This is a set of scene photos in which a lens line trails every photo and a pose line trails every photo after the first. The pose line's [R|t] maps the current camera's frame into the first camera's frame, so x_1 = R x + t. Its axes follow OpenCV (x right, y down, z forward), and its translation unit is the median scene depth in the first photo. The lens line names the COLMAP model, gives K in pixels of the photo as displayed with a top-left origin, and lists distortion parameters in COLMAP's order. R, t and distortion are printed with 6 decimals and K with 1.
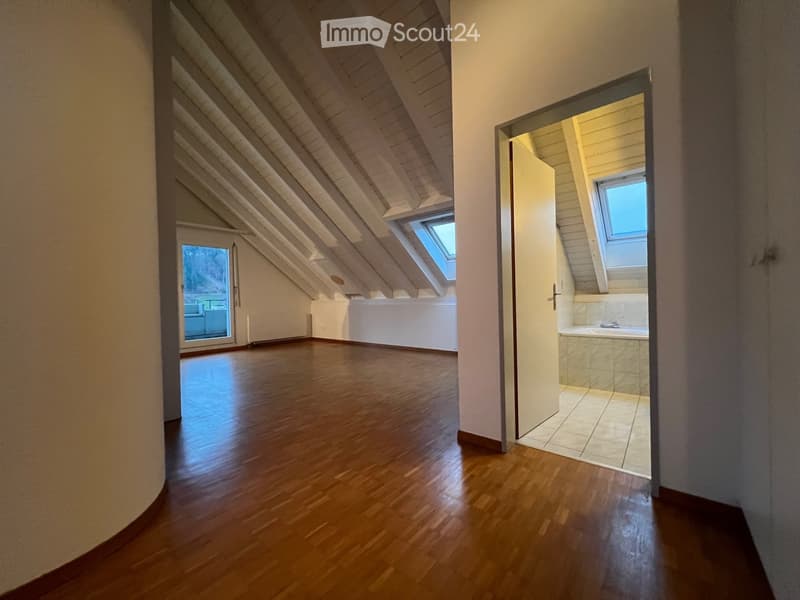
lens RADIAL K [[321.3, 0, 400.0], [0, 321.3, 300.0], [0, 0, 1]] dist [-0.001278, -0.000103]
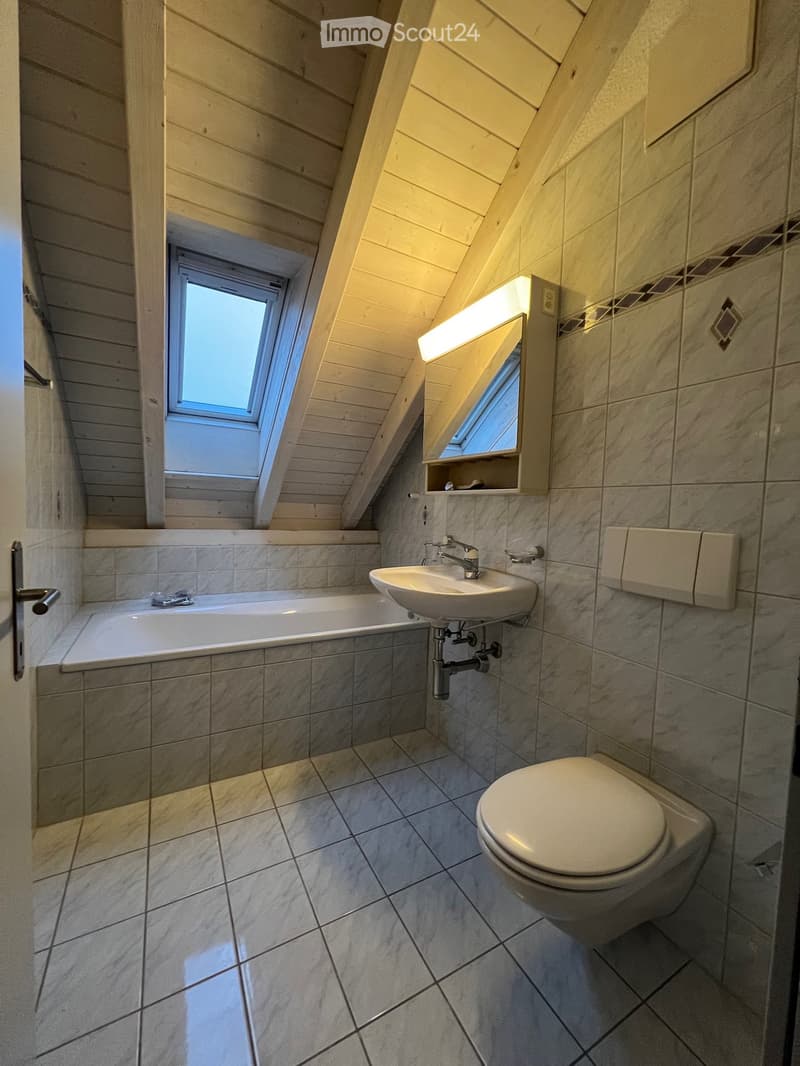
lens RADIAL K [[428.2, 0, 400.0], [0, 428.2, 533.0], [0, 0, 1]] dist [-0.001278, -0.000103]
pose [[0.365166, -0.018047, 0.930768, 0.196645], [-0.042646, 0.998438, 0.036091, -0.049850], [-0.929965, -0.052873, 0.363826, 0.460689]]
